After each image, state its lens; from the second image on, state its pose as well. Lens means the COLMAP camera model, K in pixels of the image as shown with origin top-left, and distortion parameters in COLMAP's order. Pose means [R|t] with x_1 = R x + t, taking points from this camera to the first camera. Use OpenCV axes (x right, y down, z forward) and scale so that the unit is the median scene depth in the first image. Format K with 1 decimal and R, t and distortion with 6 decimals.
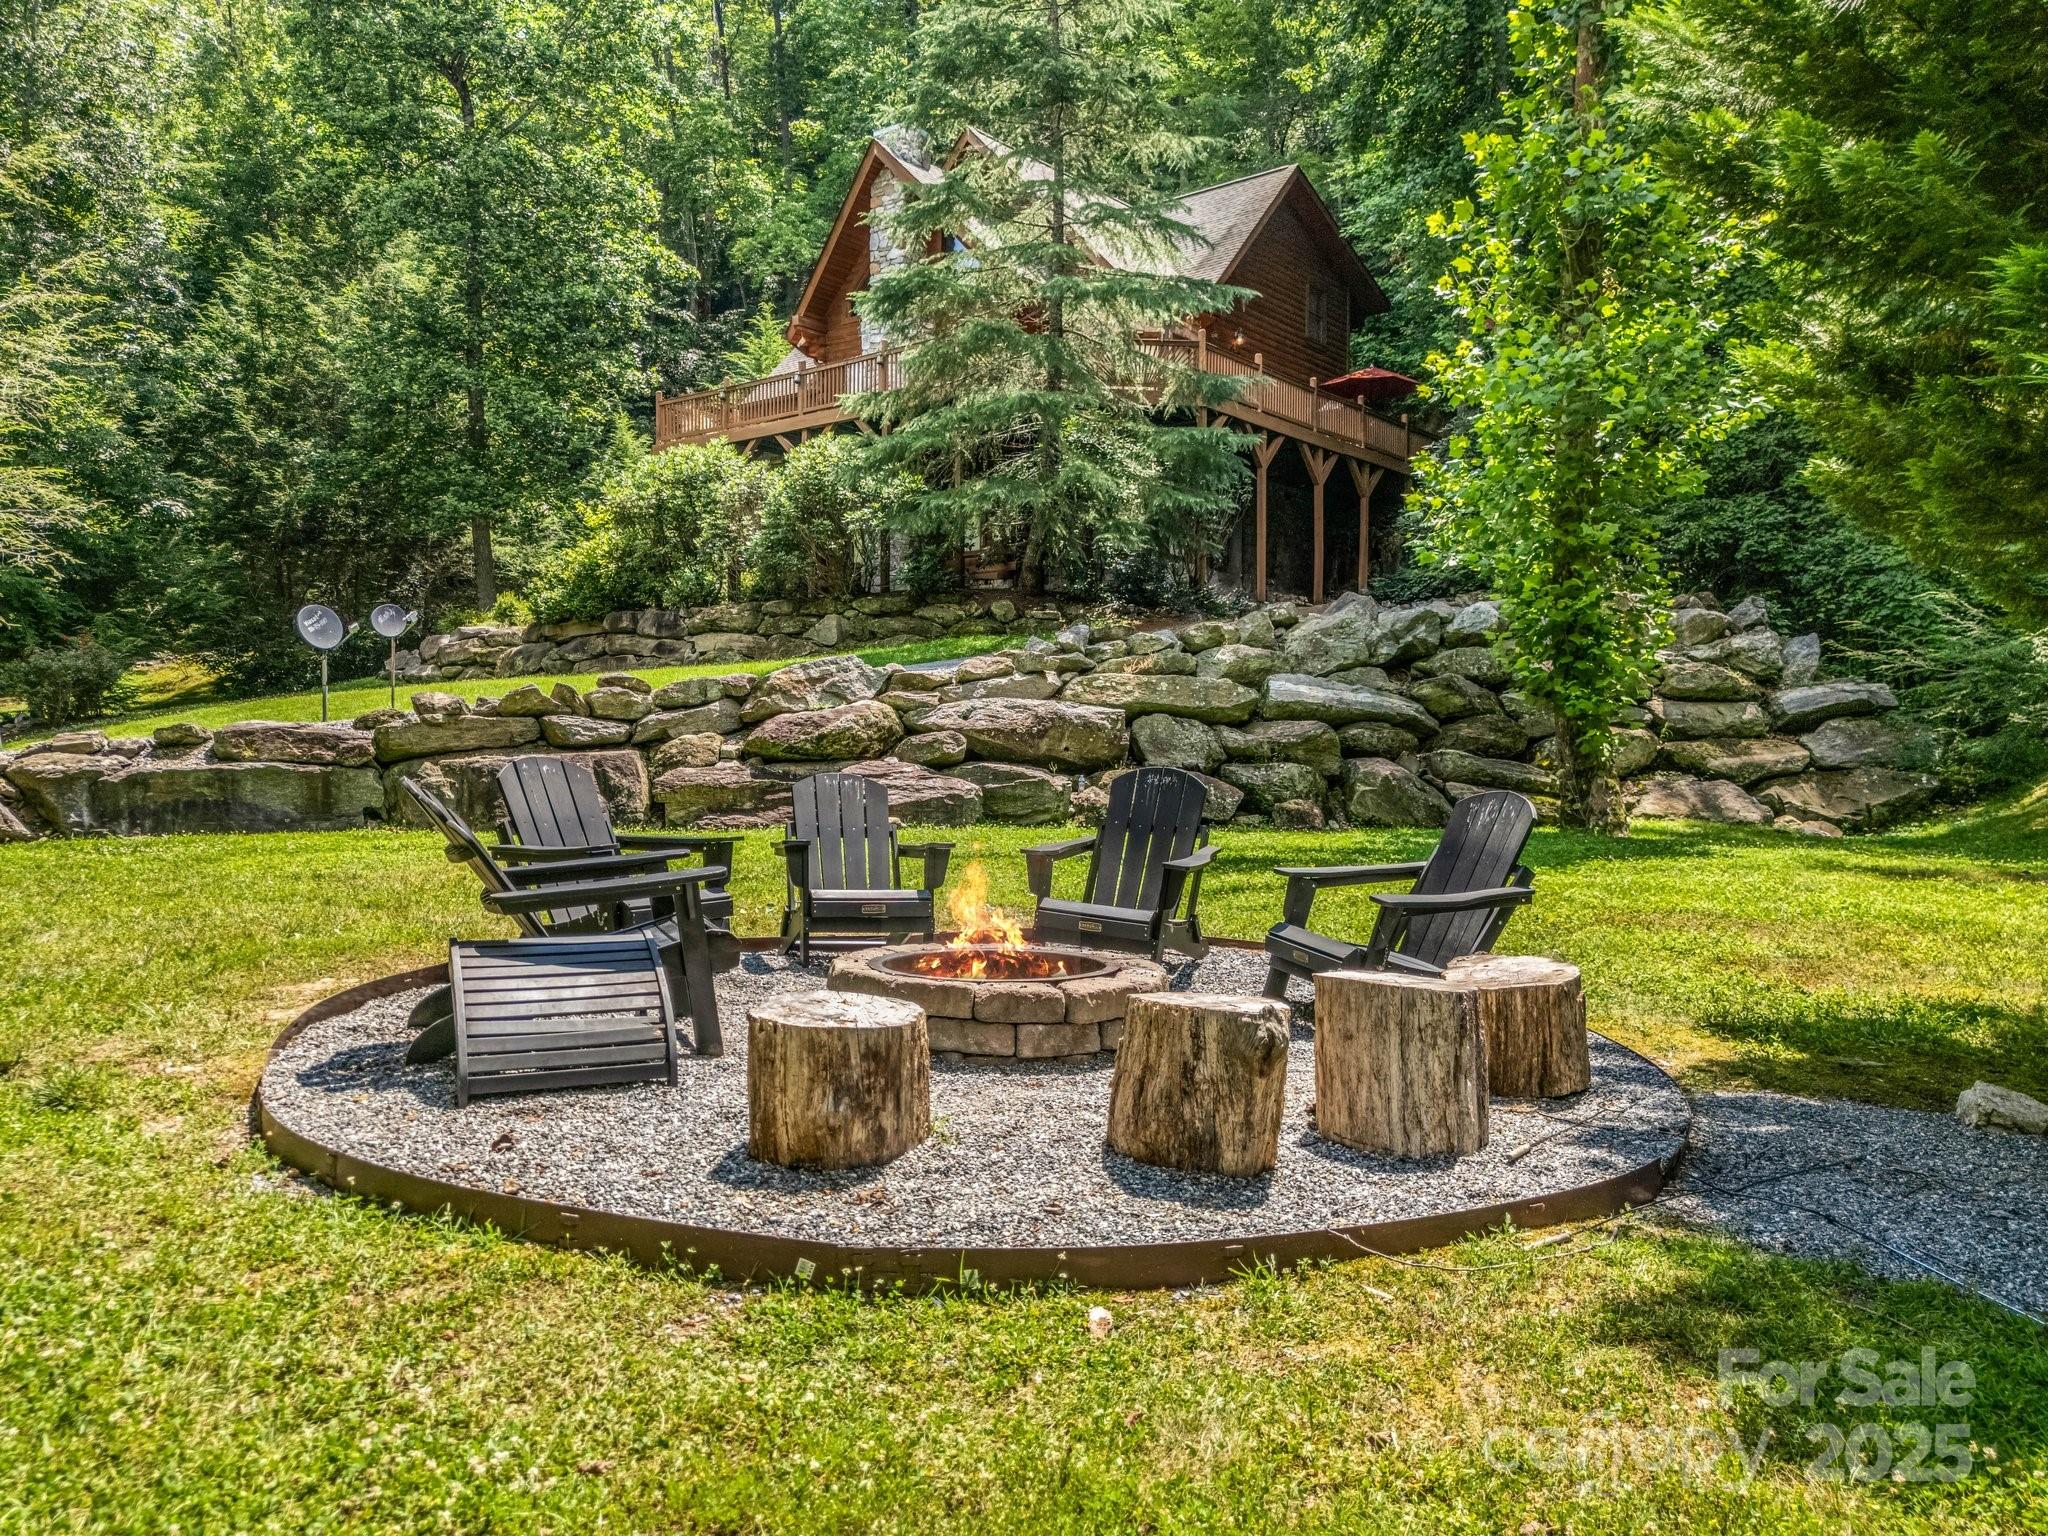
lens RADIAL K [[1520.5, 0, 1039.8], [0, 1520.5, 784.8], [0, 0, 1]] dist [0.074897, -0.102323]
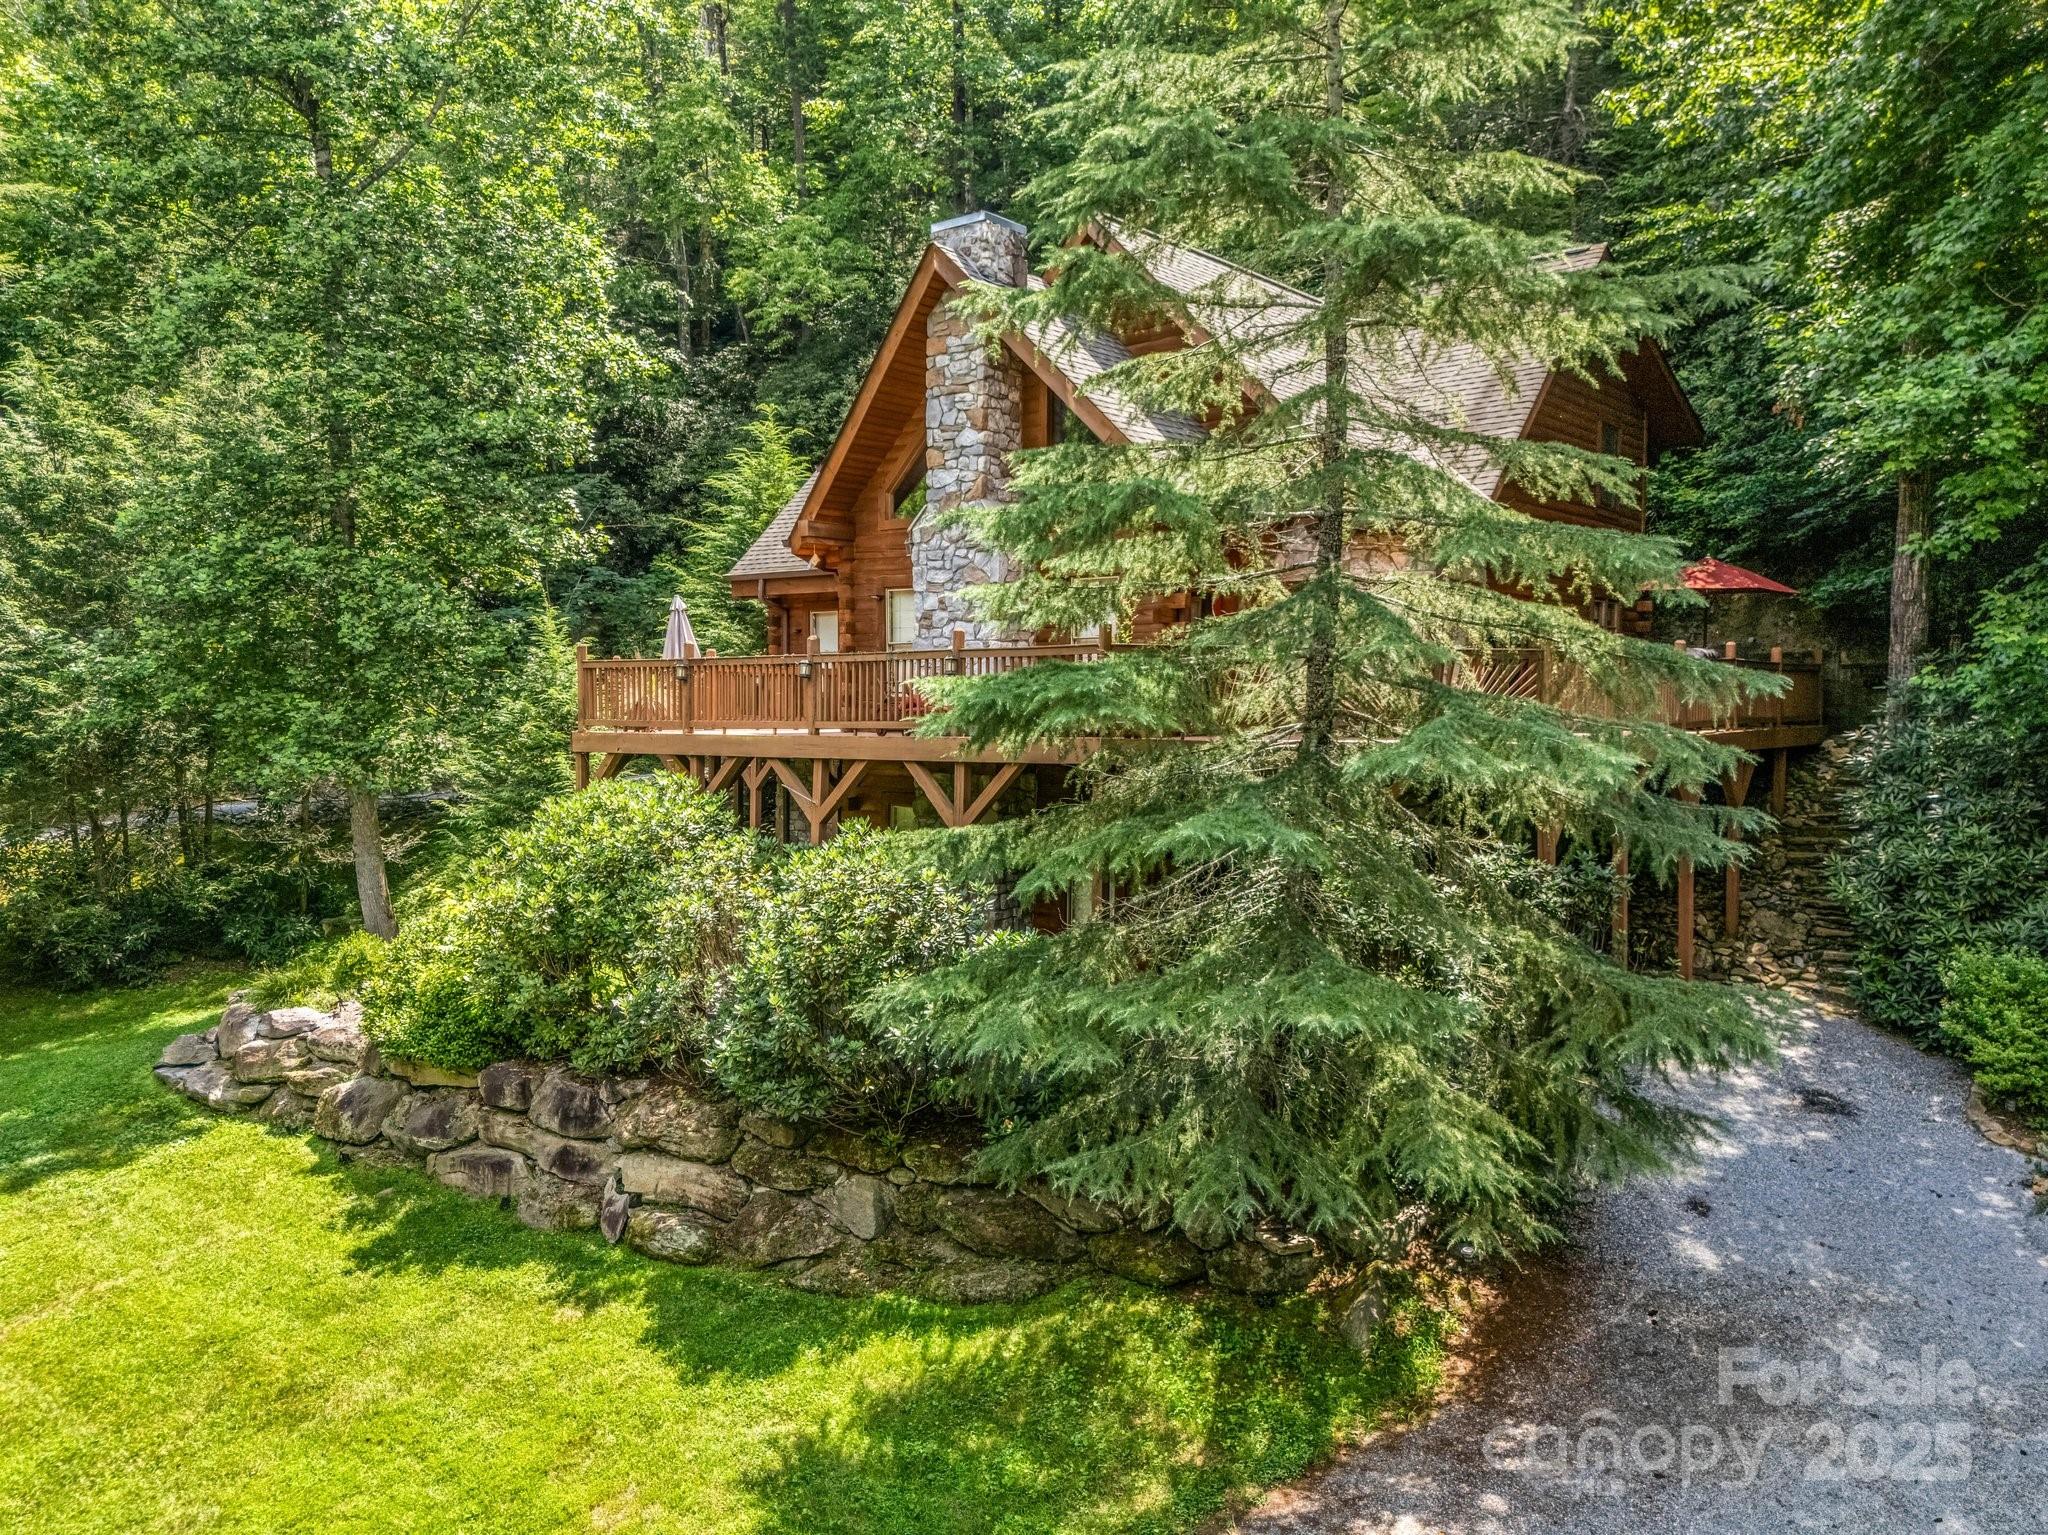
lens RADIAL K [[1497.4, 0, 1031.7], [0, 1497.4, 777.7], [0, 0, 1]] dist [0.113337, -0.147120]
pose [[0.999782, -0.000123, -0.020869, -0.074306], [0.001046, 0.999021, 0.044231, -0.308735], [0.020843, -0.044243, 0.998803, 0.529165]]
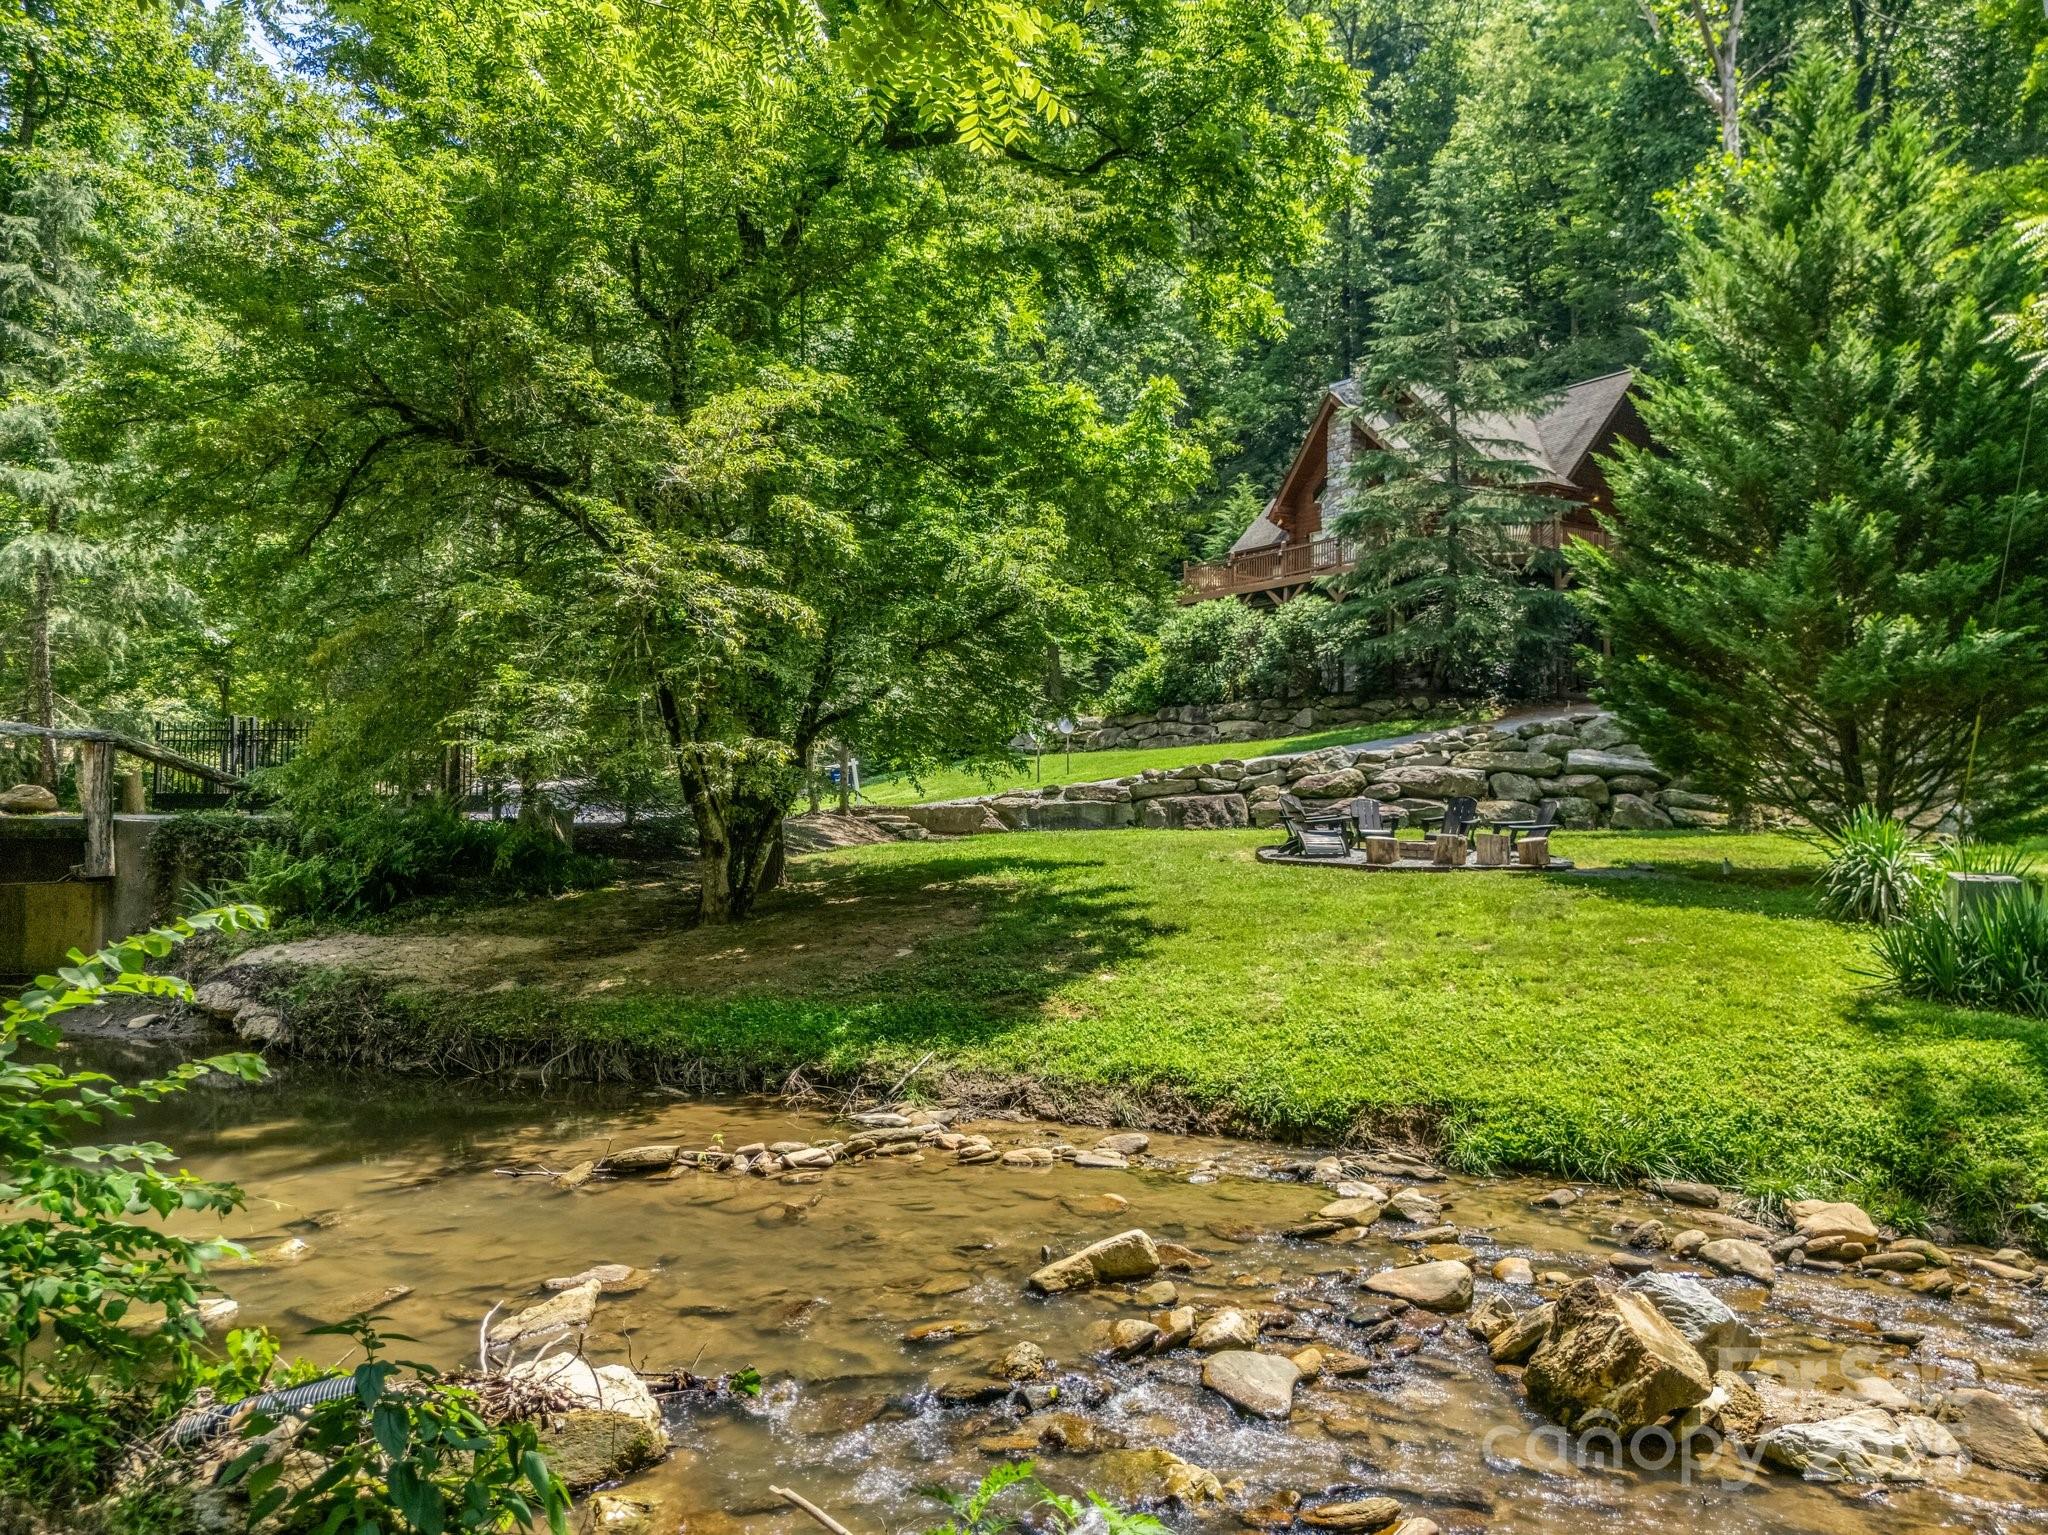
lens RADIAL K [[1521.2, 0, 1024.0], [0, 1521.2, 767.5], [0, 0, 1]] dist [0.121334, -0.165771]
pose [[0.960243, -0.015441, -0.278738, 0.024523], [0.003784, 0.999097, -0.042308, 0.017533], [0.279140, 0.039571, 0.959435, -0.671758]]
